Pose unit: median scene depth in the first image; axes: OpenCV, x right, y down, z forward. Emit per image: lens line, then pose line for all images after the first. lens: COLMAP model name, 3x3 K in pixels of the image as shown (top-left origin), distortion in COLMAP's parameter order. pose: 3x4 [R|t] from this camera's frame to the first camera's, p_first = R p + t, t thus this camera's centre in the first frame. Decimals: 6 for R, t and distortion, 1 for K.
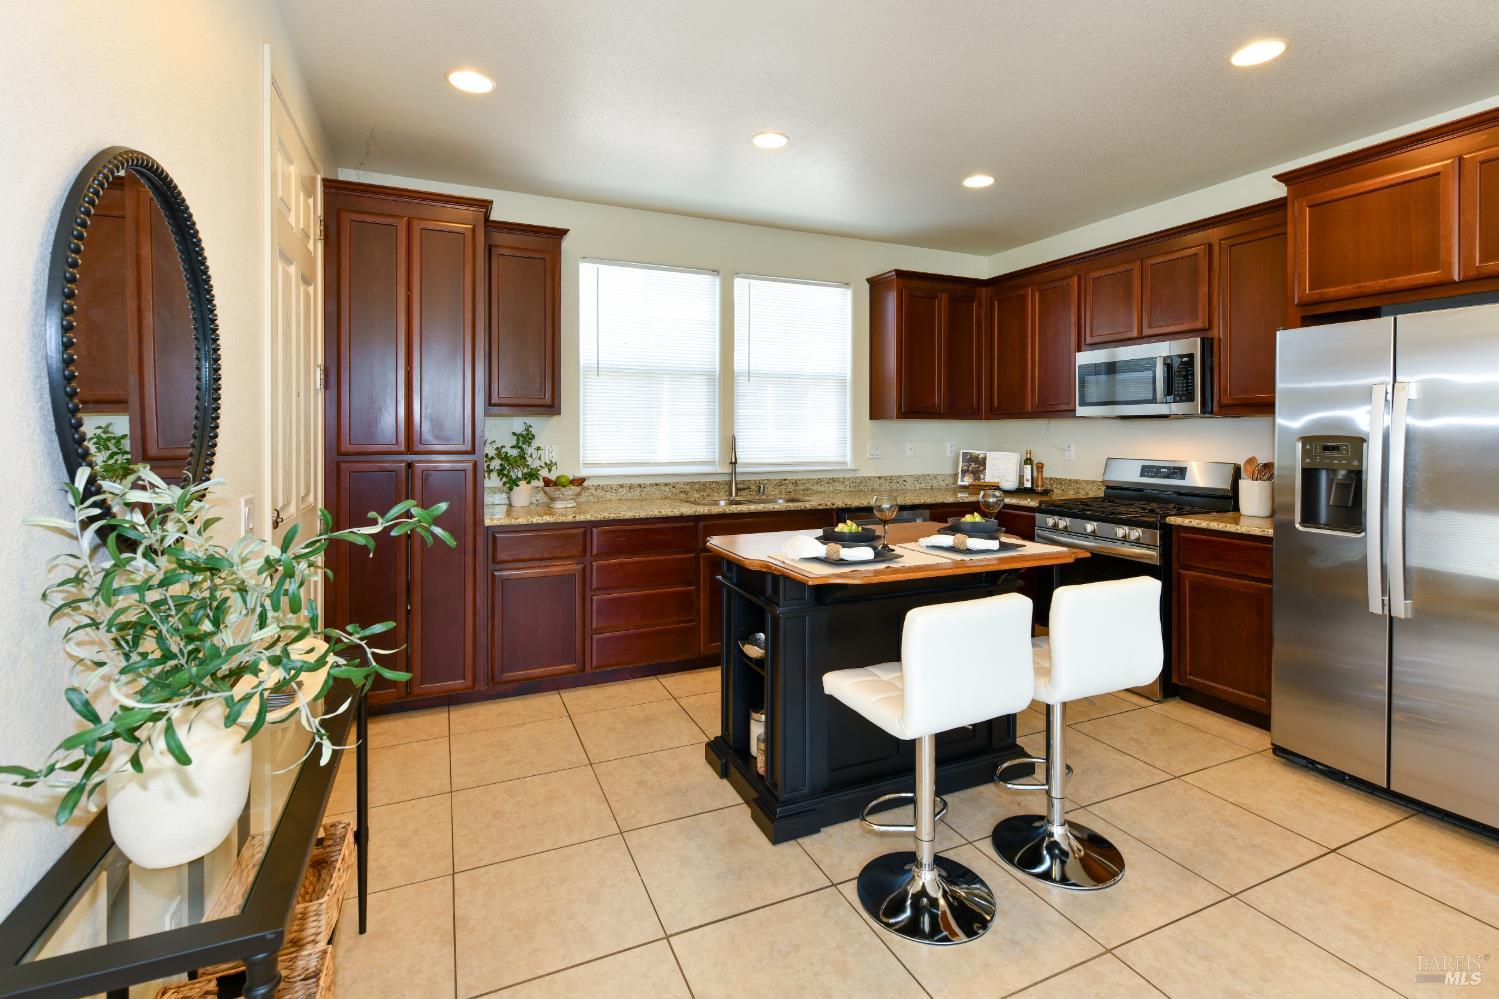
lens RADIAL K [[688.7, 0, 708.4], [0, 688.7, 440.1], [0, 0, 1]] dist [-0.001182, -0.001783]
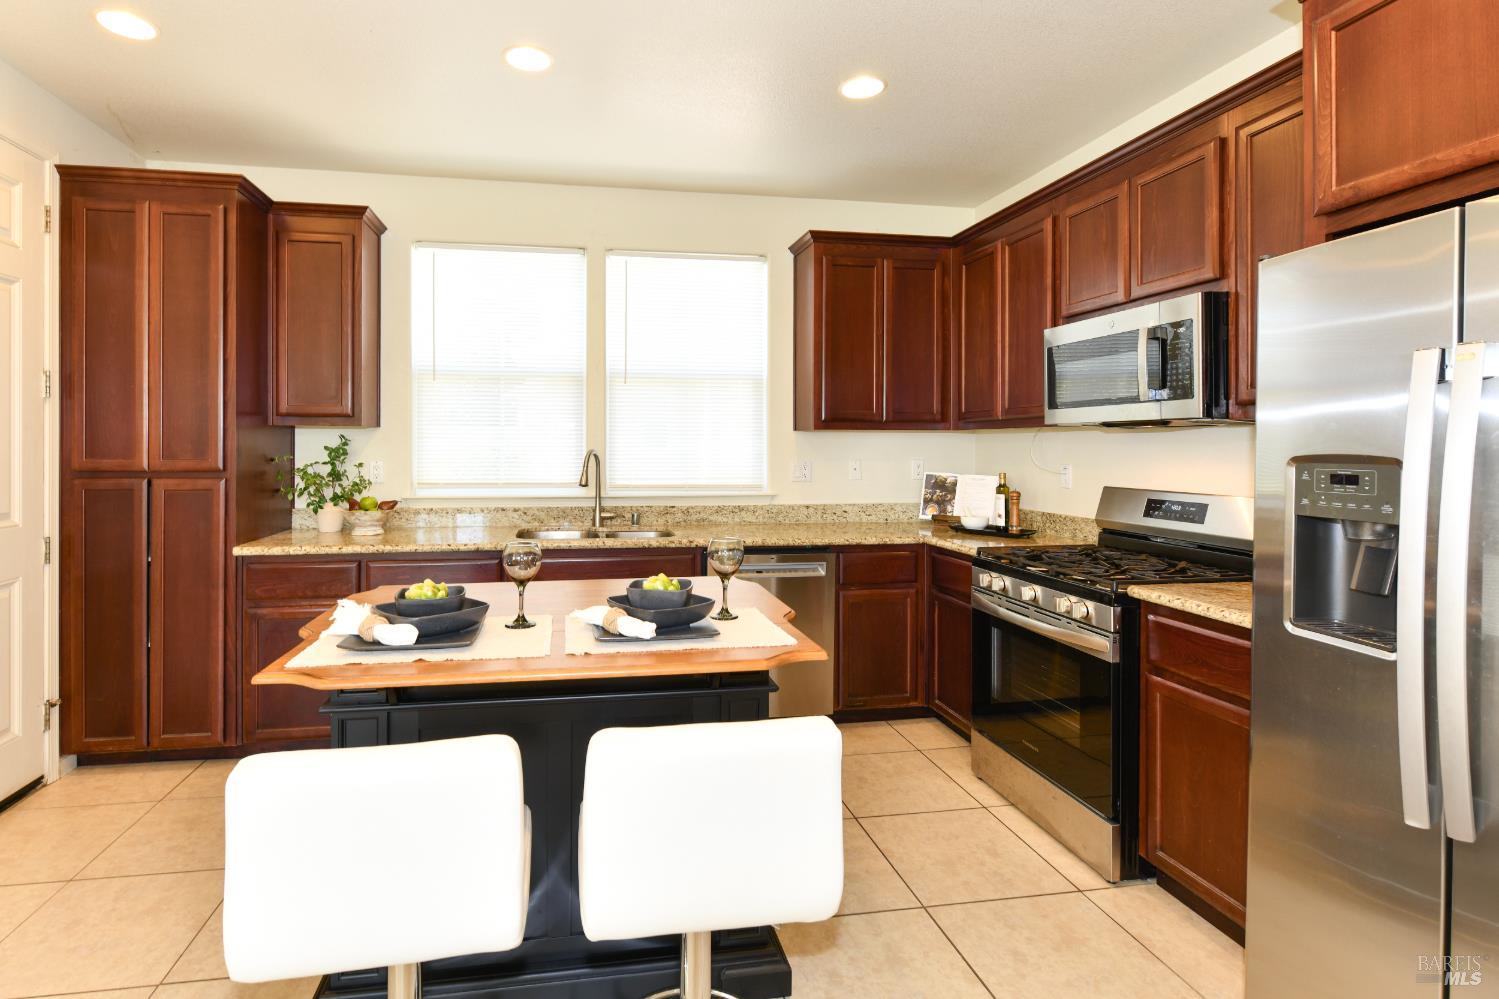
lens RADIAL K [[716.5, 0, 667.2], [0, 716.5, 451.9], [0, 0, 1]] dist [0.000133, -0.001360]
pose [[0.968285, 0.004093, -0.249813, 0.358831], [-0.005345, 0.999976, -0.004334, -0.002561], [0.249790, 0.005532, 0.968284, 0.231843]]
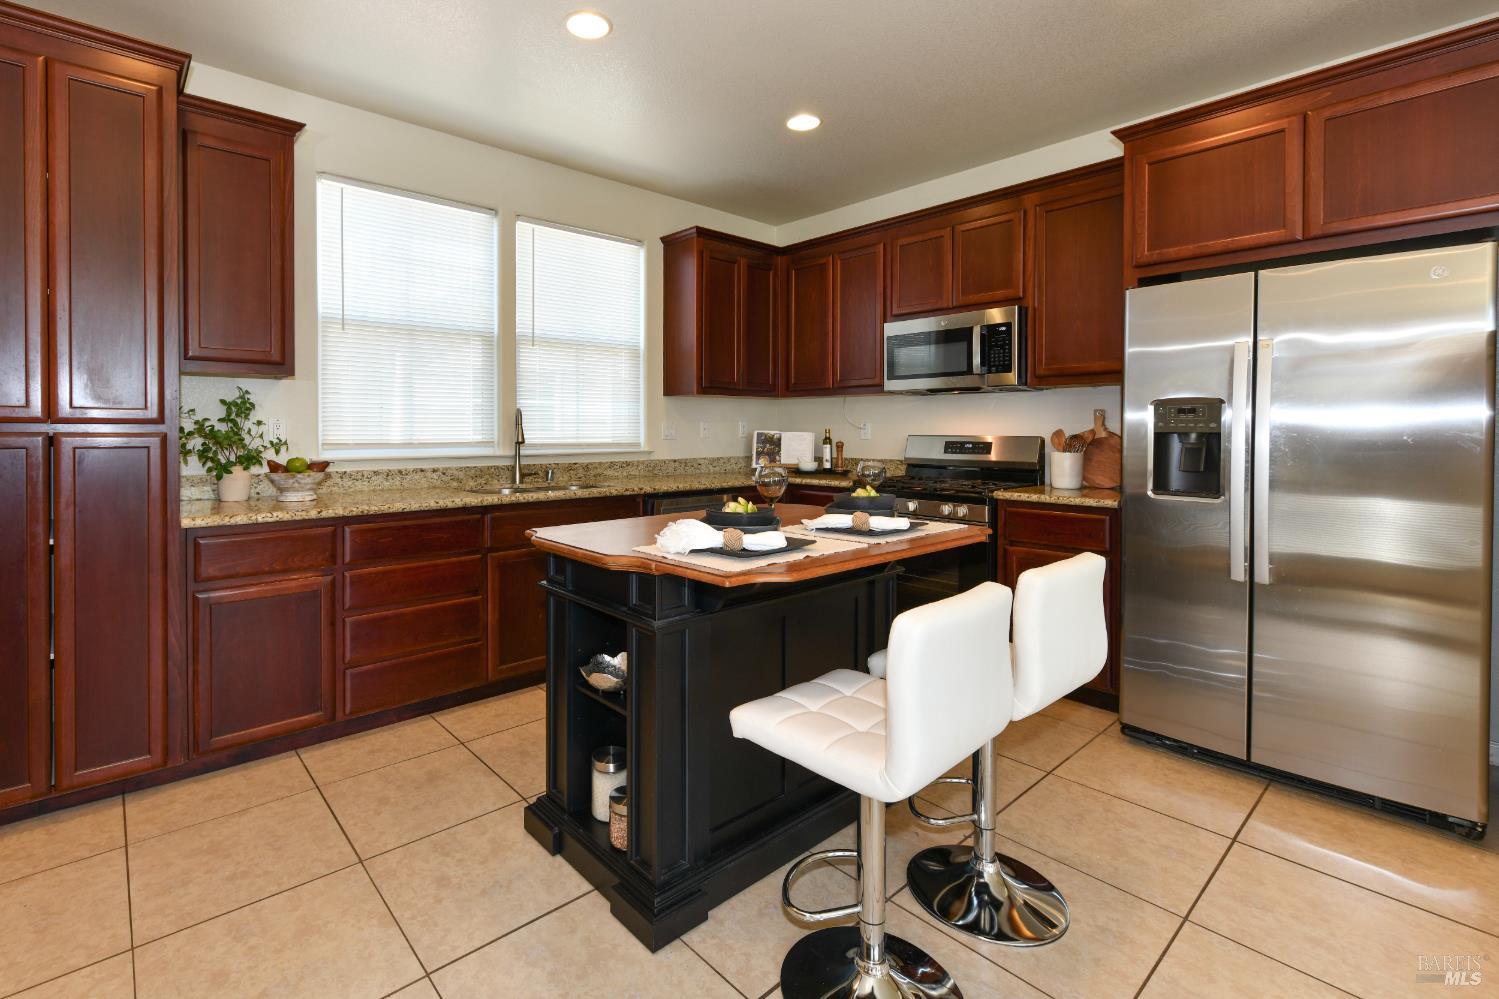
lens RADIAL K [[688.7, 0, 618.8], [0, 688.7, 444.3], [0, 0, 1]] dist [-0.001182, -0.001783]
pose [[0.963430, -0.005460, 0.267906, -0.074345], [0.003488, 0.999963, 0.007838, 0.031156], [-0.267939, -0.006617, 0.963413, 0.187523]]
